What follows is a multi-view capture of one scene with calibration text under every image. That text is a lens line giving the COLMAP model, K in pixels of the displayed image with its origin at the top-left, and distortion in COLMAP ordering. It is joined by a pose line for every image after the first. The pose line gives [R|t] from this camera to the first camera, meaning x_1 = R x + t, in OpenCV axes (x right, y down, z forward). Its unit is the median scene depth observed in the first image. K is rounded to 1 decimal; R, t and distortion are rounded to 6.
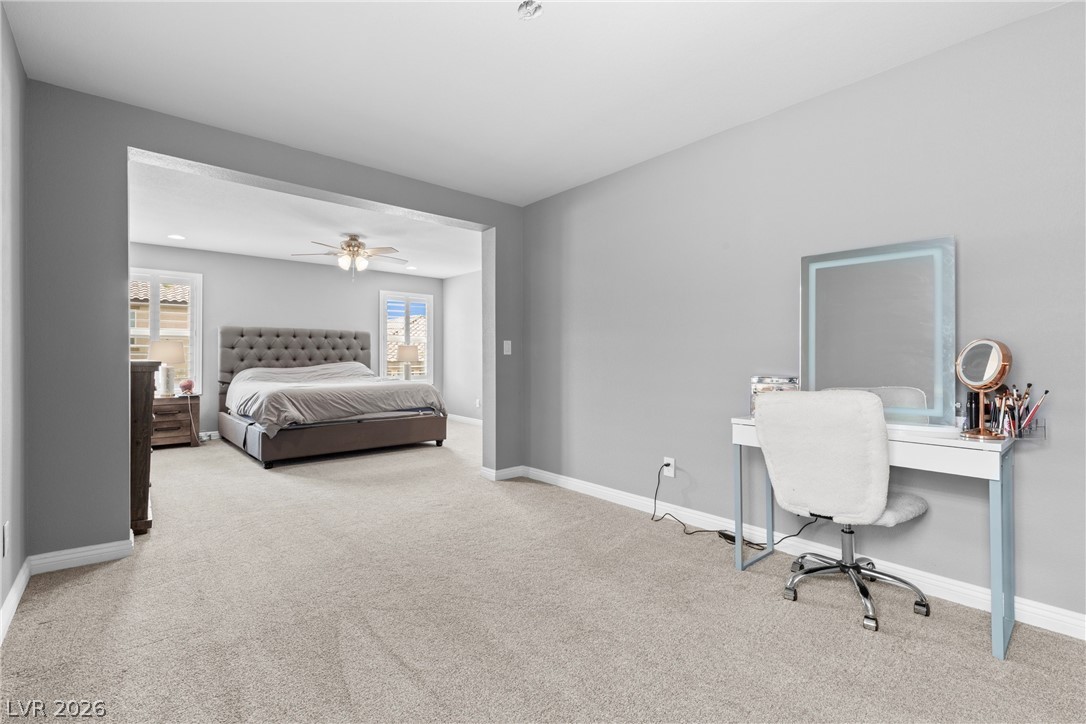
lens RADIAL K [[486.9, 0, 542.6], [0, 486.9, 354.9], [0, 0, 1]] dist [0.005226, -0.002020]
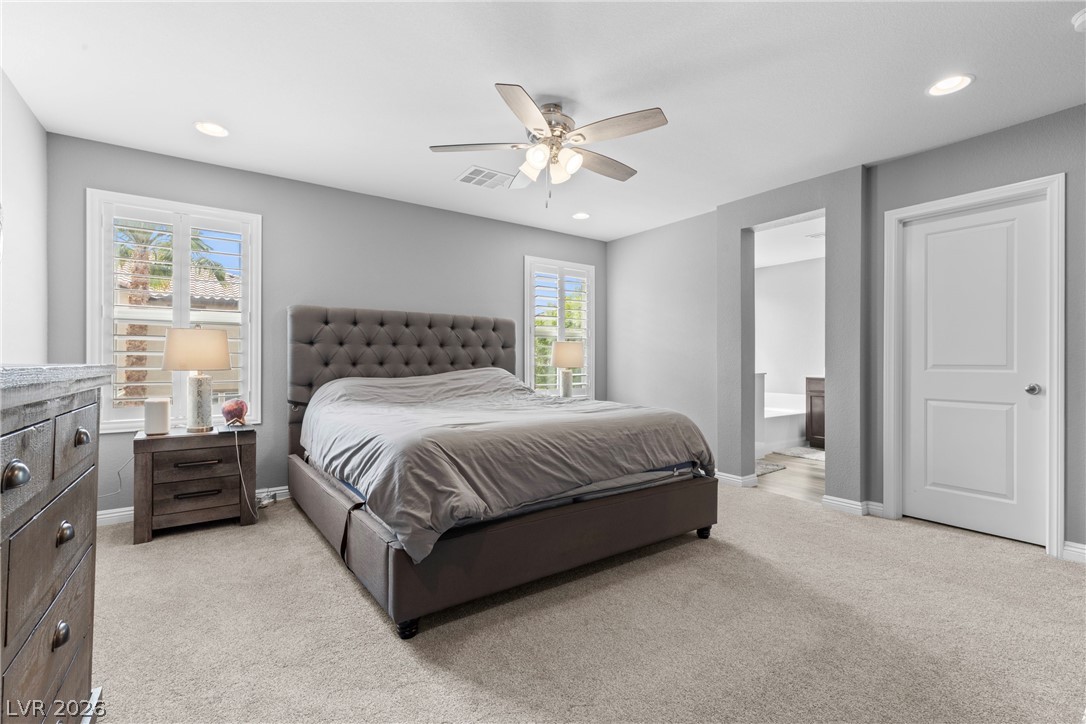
lens RADIAL K [[486.9, 0, 542.7], [0, 486.9, 361.7], [0, 0, 1]] dist [0.005226, -0.002020]
pose [[0.994885, 0.000892, -0.101007, -0.308048], [-0.000532, 0.999993, 0.003594, 0.005463], [0.101010, -0.003522, 0.994879, 0.458872]]
